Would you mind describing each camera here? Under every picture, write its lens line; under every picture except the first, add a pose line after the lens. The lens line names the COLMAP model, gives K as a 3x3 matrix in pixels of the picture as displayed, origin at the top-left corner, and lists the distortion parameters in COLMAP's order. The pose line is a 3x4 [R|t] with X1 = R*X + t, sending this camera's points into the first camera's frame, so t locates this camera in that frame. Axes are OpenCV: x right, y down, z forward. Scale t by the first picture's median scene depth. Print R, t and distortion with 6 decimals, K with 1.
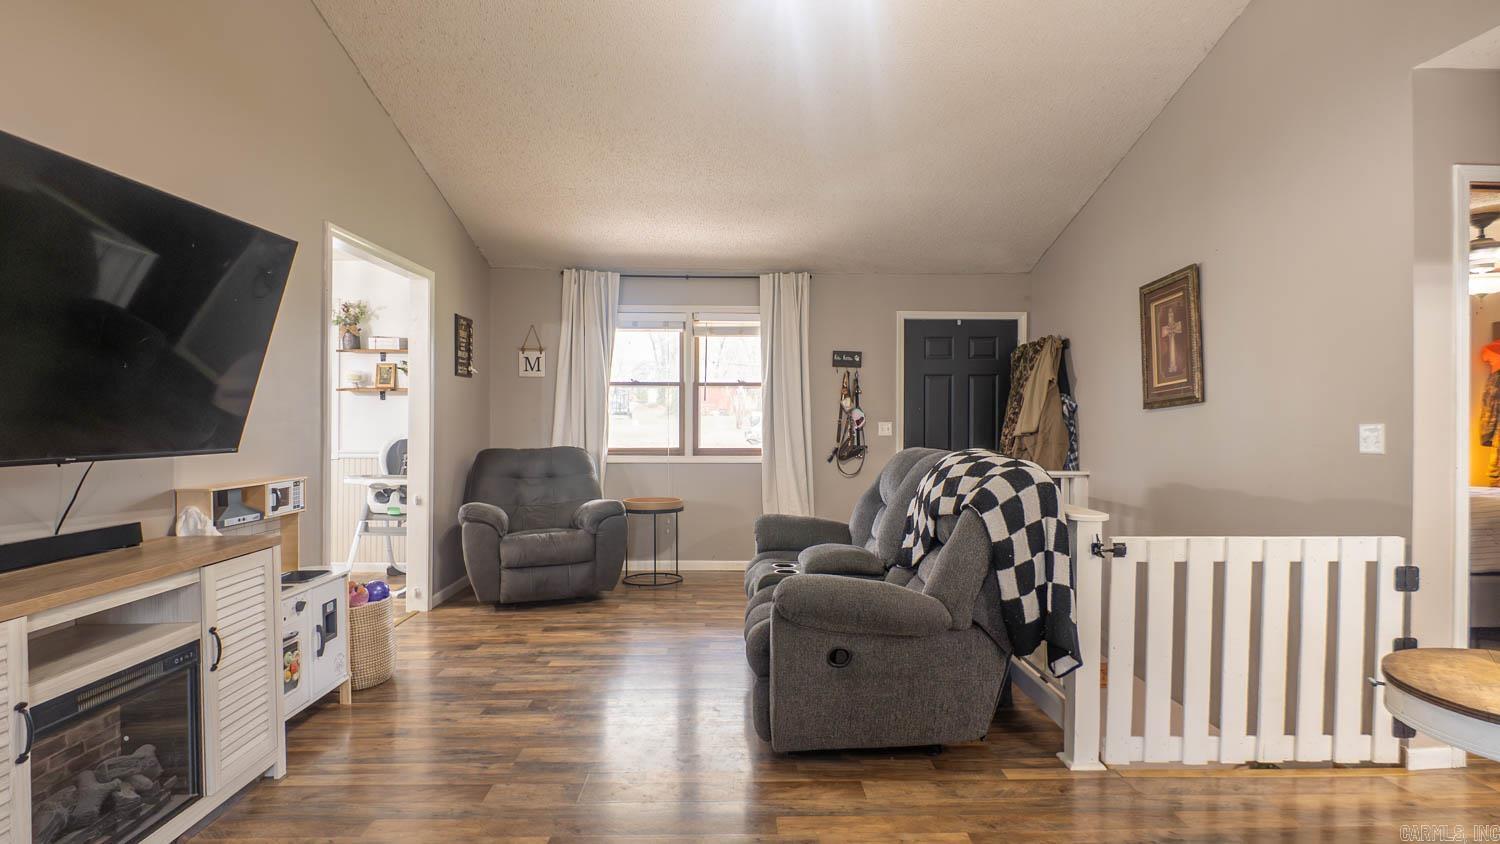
lens RADIAL K [[772.3, 0, 750.0], [0, 772.3, 422.0], [0, 0, 1]] dist [-0.003849, -0.001247]
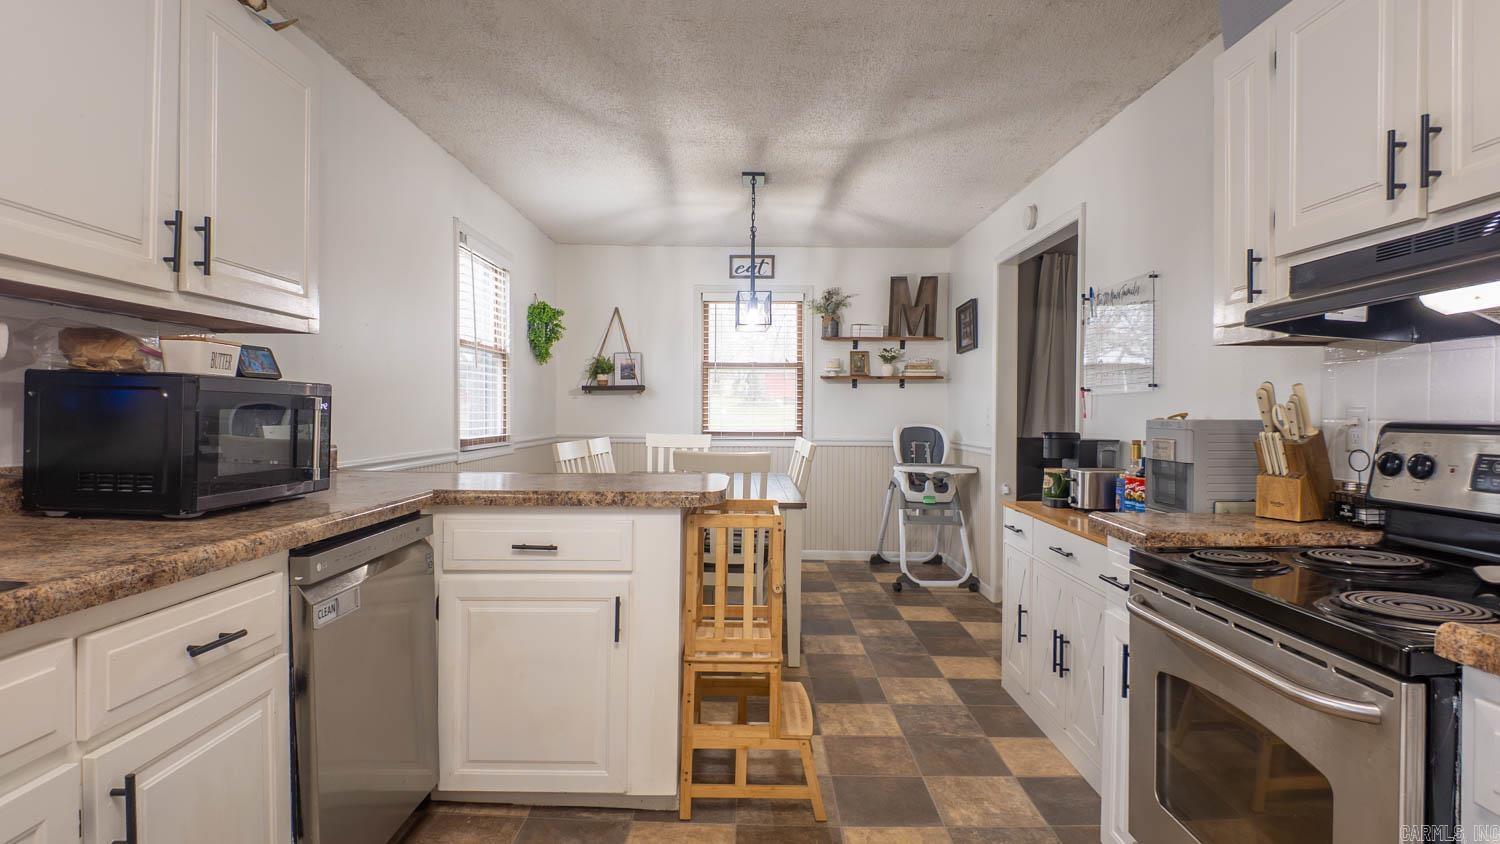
lens RADIAL K [[765.8, 0, 753.9], [0, 765.8, 419.9], [0, 0, 1]] dist [0.042065, -0.044836]
pose [[0.999733, 0.006007, -0.022332, -0.646319], [-0.005769, 0.999926, 0.010730, 0.003198], [0.022394, -0.010598, 0.999693, 0.008316]]
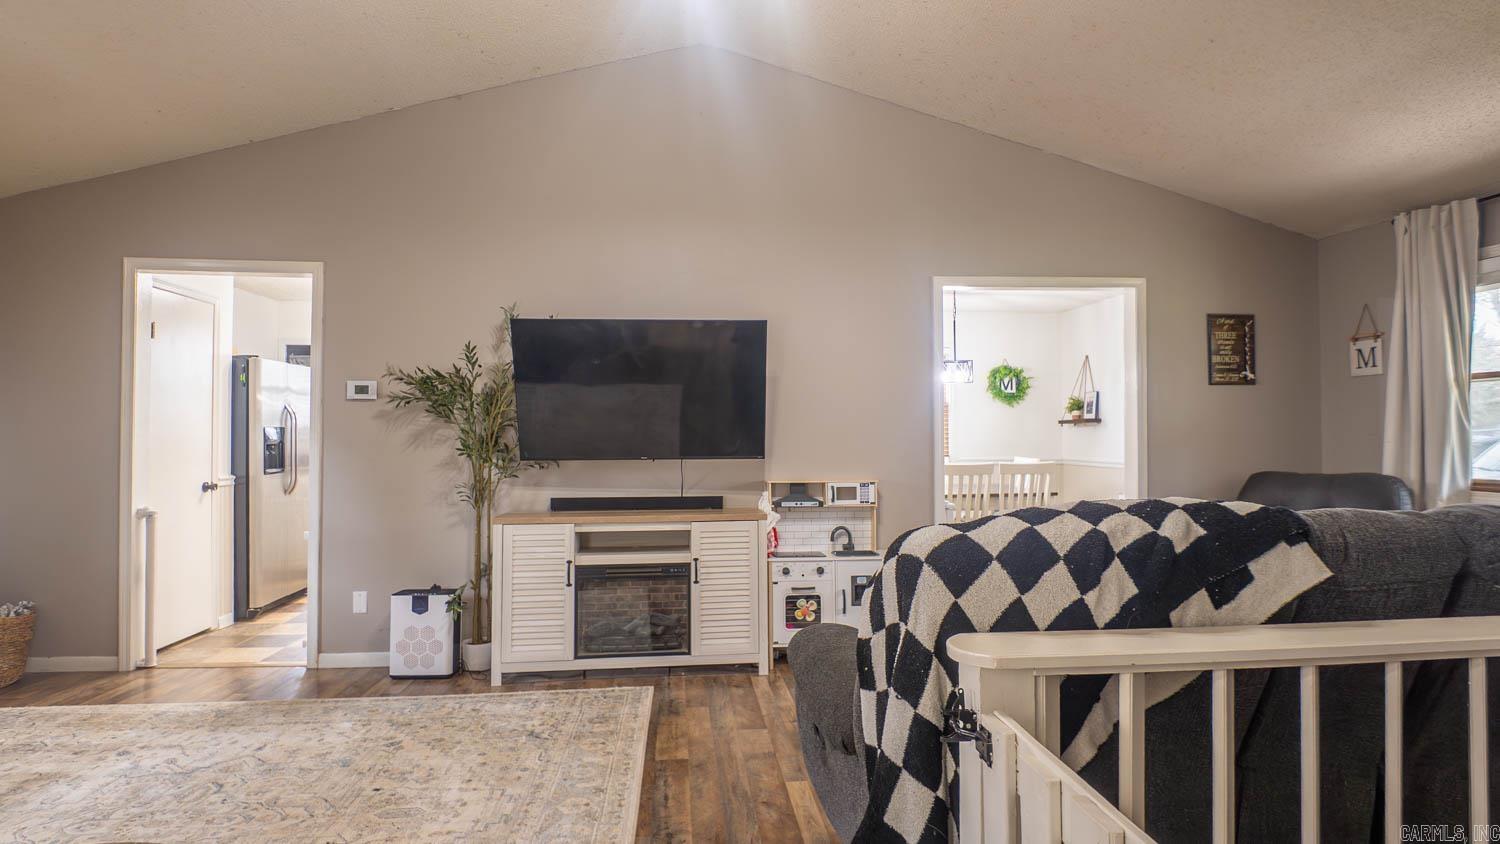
lens RADIAL K [[782.3, 0, 761.3], [0, 782.3, 422.6], [0, 0, 1]] dist [-0.003132, -0.000674]
pose [[0.084520, -0.018850, -0.996243, 0.436978], [0.002153, 0.999822, -0.018735, -0.001917], [0.996419, -0.000561, 0.084546, 0.408253]]
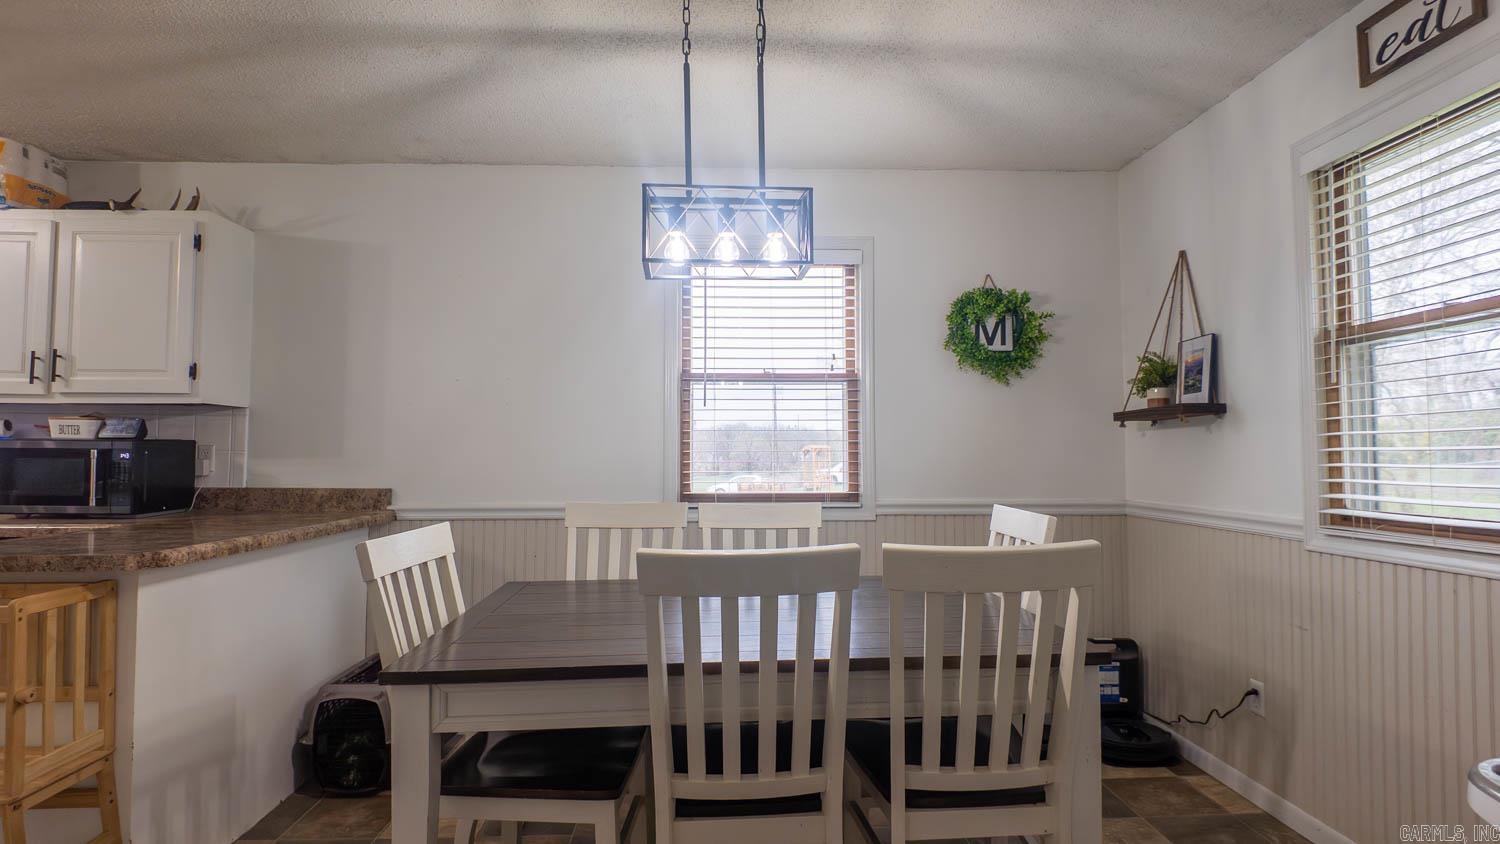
lens RADIAL K [[782.3, 0, 761.3], [0, 782.3, 422.6], [0, 0, 1]] dist [-0.003132, -0.000674]
pose [[0.022845, -0.043139, -0.998808, -0.325712], [-0.000322, 0.999068, -0.043158, 0.002352], [0.999739, 0.001308, 0.022810, 0.775678]]
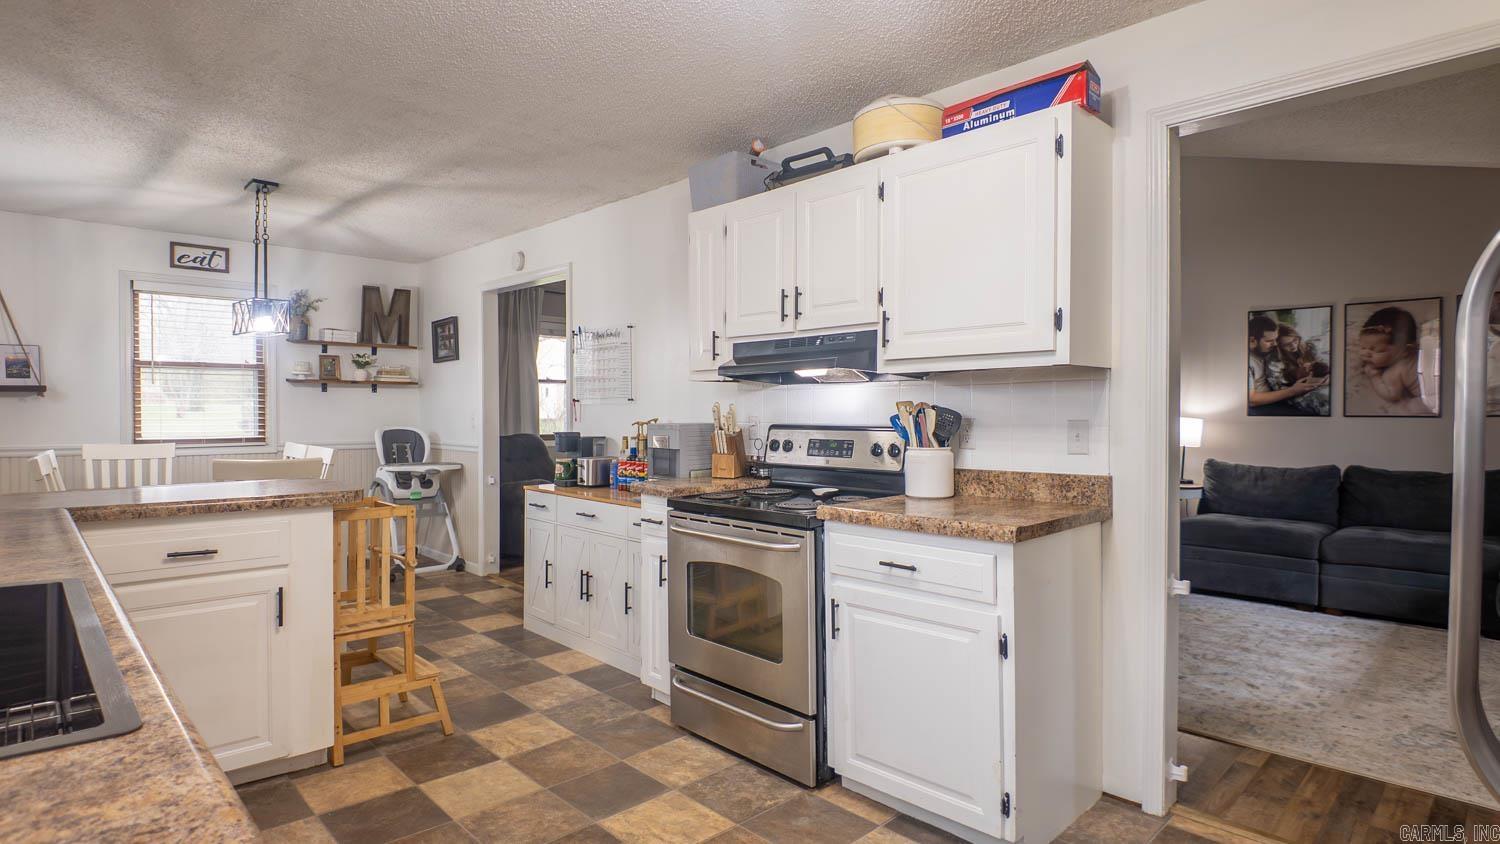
lens RADIAL K [[772.3, 0, 750.0], [0, 772.3, 422.0], [0, 0, 1]] dist [-0.003849, -0.001247]
pose [[0.734176, -0.009583, 0.678891, -0.830021], [-0.000670, 0.999890, 0.014838, -0.004972], [-0.678959, -0.011349, 0.734089, -0.118180]]
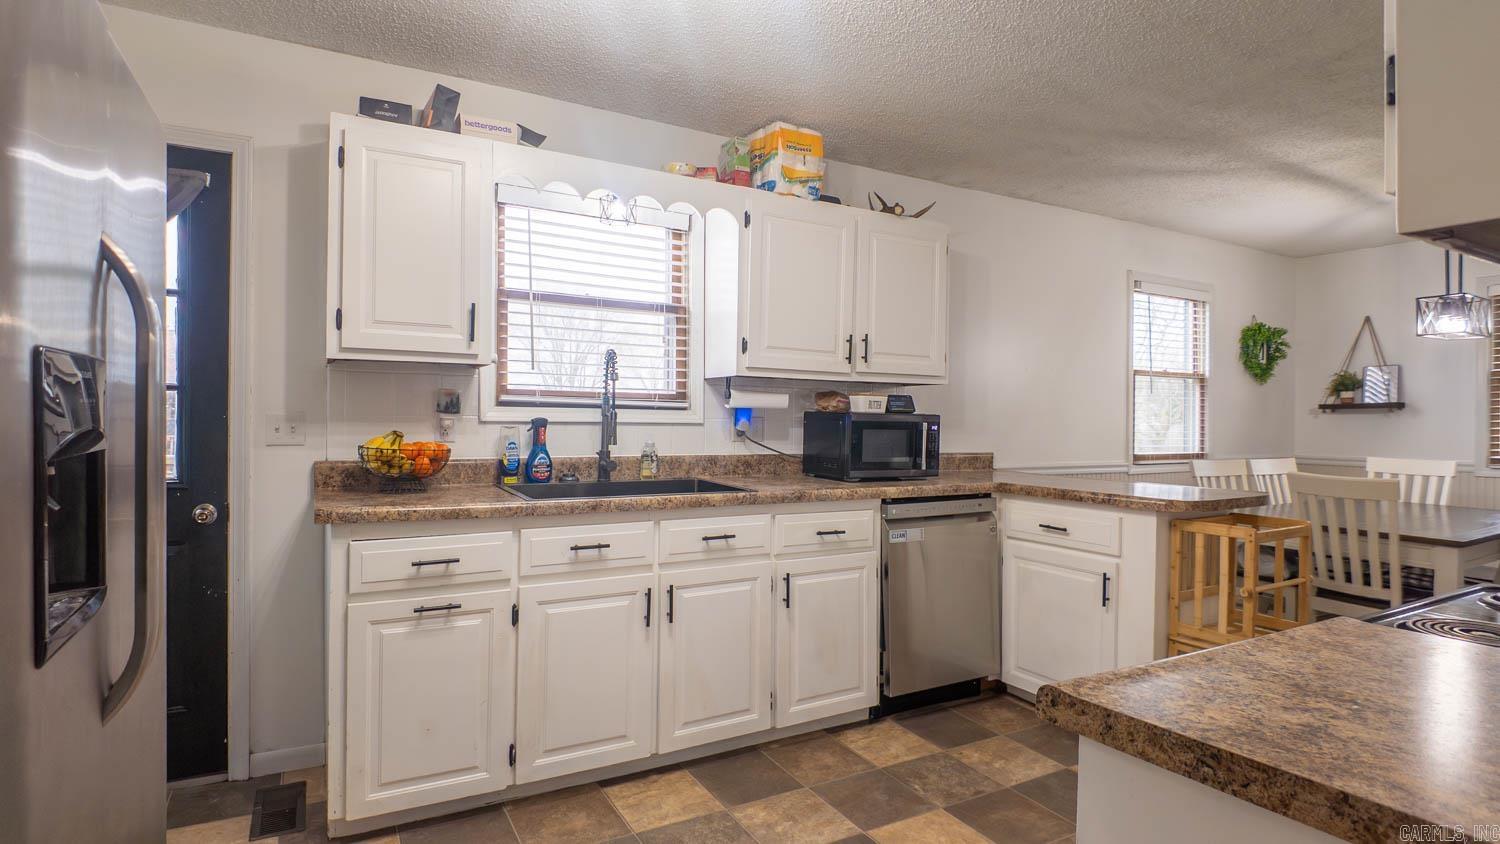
lens RADIAL K [[796.4, 0, 770.8], [0, 796.4, 429.9], [0, 0, 1]] dist [0.004647, -0.025027]
pose [[0.492758, 0.015204, -0.870033, -0.362580], [-0.010576, 0.999878, 0.011483, -0.002374], [0.870102, 0.003543, 0.492859, -0.066248]]
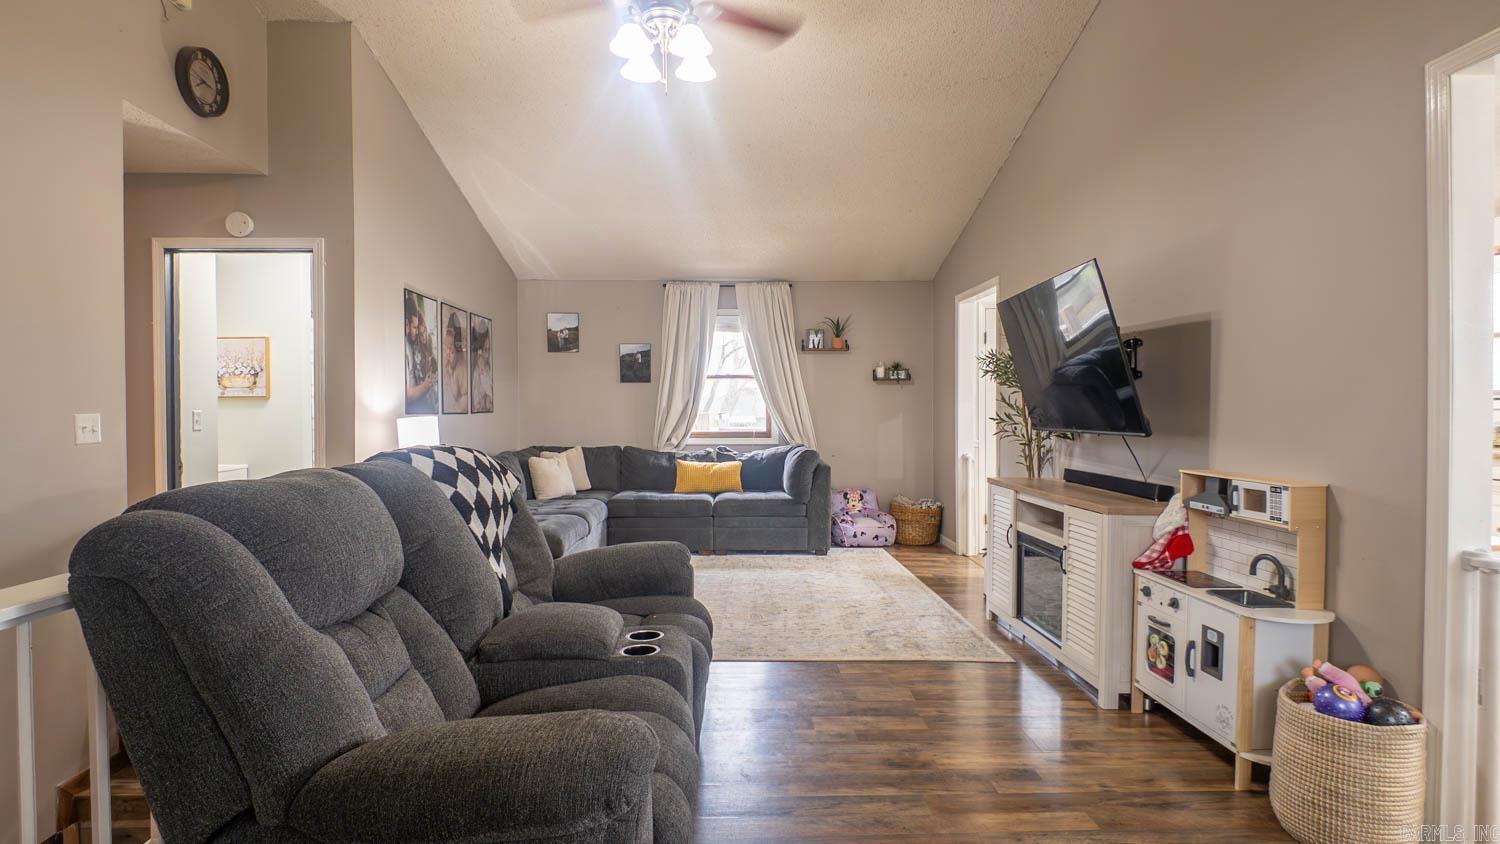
lens RADIAL K [[782.3, 0, 761.3], [0, 782.3, 422.6], [0, 0, 1]] dist [-0.003132, -0.000674]
pose [[-0.999855, -0.000581, -0.017023, -0.026536], [-0.000787, 0.999927, 0.012085, 0.000980], [0.017015, 0.012097, -0.999782, 1.036778]]
